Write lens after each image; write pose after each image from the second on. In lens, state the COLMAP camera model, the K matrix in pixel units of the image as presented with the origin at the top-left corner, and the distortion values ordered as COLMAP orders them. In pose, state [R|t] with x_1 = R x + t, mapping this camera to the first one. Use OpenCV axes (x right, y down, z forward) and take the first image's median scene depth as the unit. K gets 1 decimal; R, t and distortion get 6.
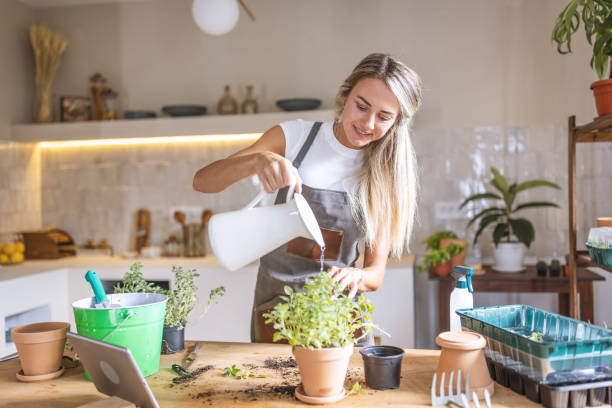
lens RADIAL K [[584.4, 0, 312.5], [0, 584.4, 200.9], [0, 0, 1]] dist [0.003219, 0.000000]
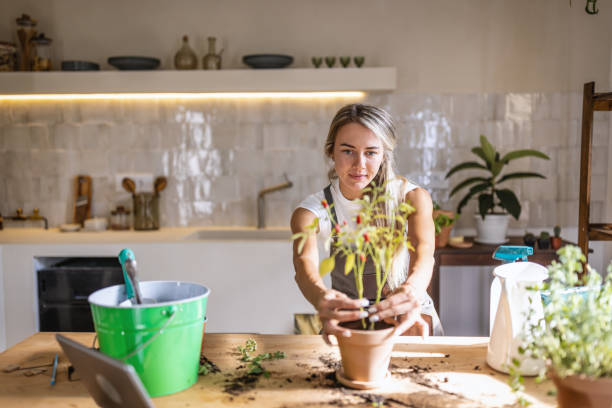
lens RADIAL K [[584.4, 0, 309.5], [0, 584.4, 207.9], [0, 0, 1]] dist [0.003219, 0.000000]
pose [[0.986683, 0.001382, 0.162648, -0.105539], [-0.012291, 0.997739, 0.066082, 0.000789], [-0.162189, -0.067201, 0.984469, 0.085127]]
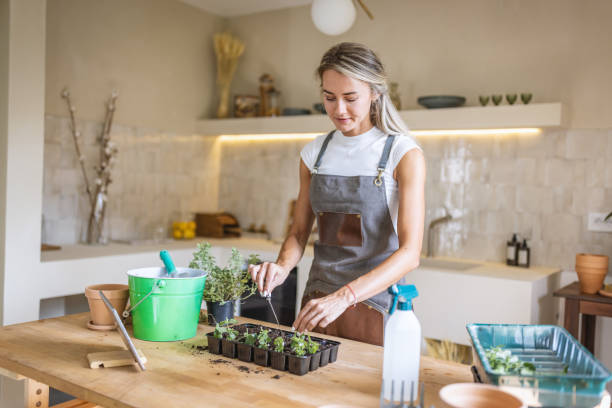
lens RADIAL K [[584.4, 0, 306.8], [0, 584.4, 203.5], [0, 0, 1]] dist [0.003219, 0.000000]
pose [[0.917988, 0.064332, -0.391357, 0.160652], [-0.060507, 0.997923, 0.022112, -0.003957], [0.391966, 0.003381, 0.919973, 0.019524]]
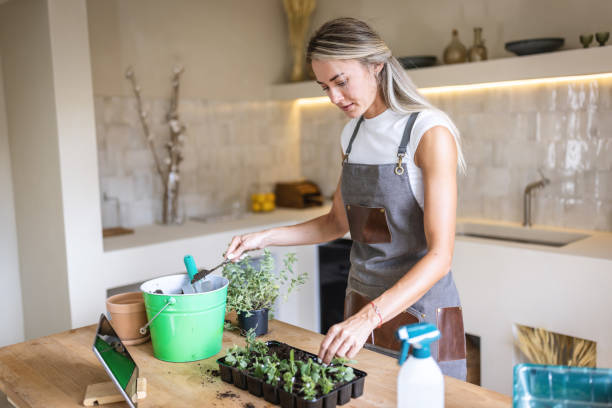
lens RADIAL K [[584.4, 0, 307.7], [0, 584.4, 198.5], [0, 0, 1]] dist [0.003219, 0.000000]
pose [[0.824436, 0.059609, -0.562807, 0.188700], [0.003721, 0.993846, 0.110712, -0.041906], [0.565943, -0.093369, 0.819140, 0.120049]]
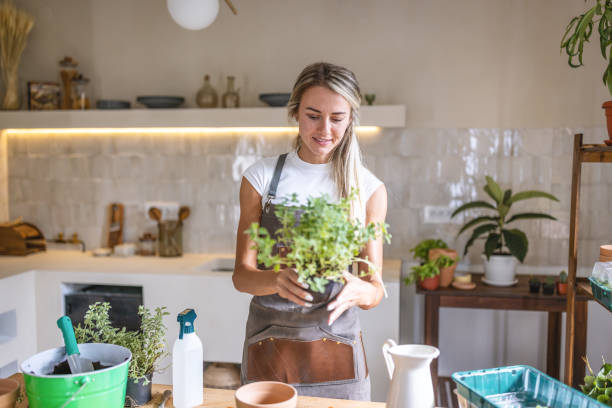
lens RADIAL K [[584.4, 0, 305.6], [0, 584.4, 205.8], [0, 0, 1]] dist [0.003219, 0.000000]
pose [[0.999602, 0.021105, 0.018741, -0.001366], [-0.022294, 0.997592, 0.065675, -0.054930], [-0.017310, -0.066067, 0.997665, 0.053026]]
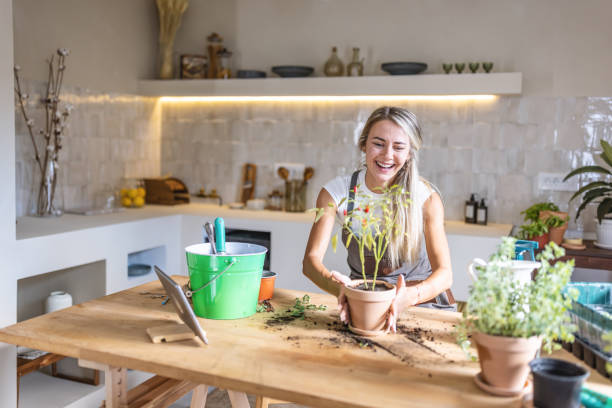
lens RADIAL K [[584.4, 0, 310.3], [0, 584.4, 199.0], [0, 0, 1]] dist [0.003219, 0.000000]
pose [[0.982069, 0.063337, -0.177564, 0.011102], [-0.050679, 0.995899, 0.074941, -0.007332], [0.181582, -0.064598, 0.981252, -0.029444]]
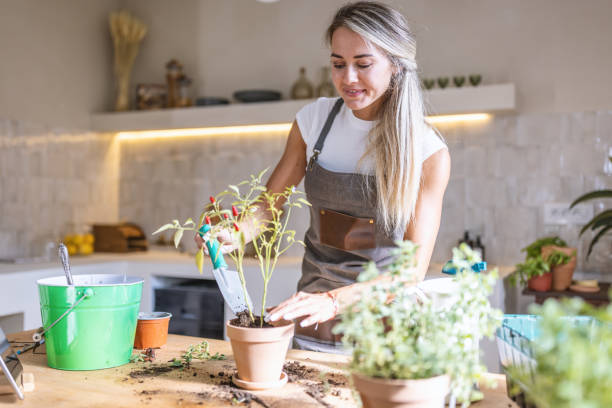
lens RADIAL K [[632.2, 0, 300.2], [0, 632.2, 204.8], [0, 0, 1]] dist [-0.004122, 0.000000]
pose [[0.970620, 0.025752, -0.239236, 0.088797], [-0.029903, 0.999458, -0.013733, 0.026563], [0.238753, 0.020483, 0.970864, 0.063818]]
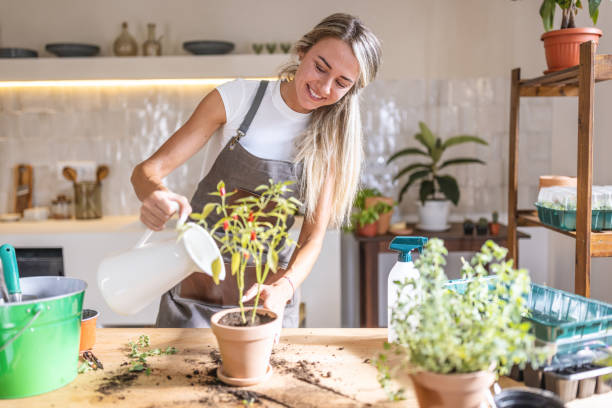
lens RADIAL K [[584.4, 0, 303.0], [0, 584.4, 193.3], [0, 0, 1]] dist [0.003219, 0.000000]
pose [[0.983288, -0.007385, 0.181909, -0.045739], [-0.005100, 0.997667, 0.068072, -0.004218], [-0.181987, -0.067862, 0.980956, 0.081828]]
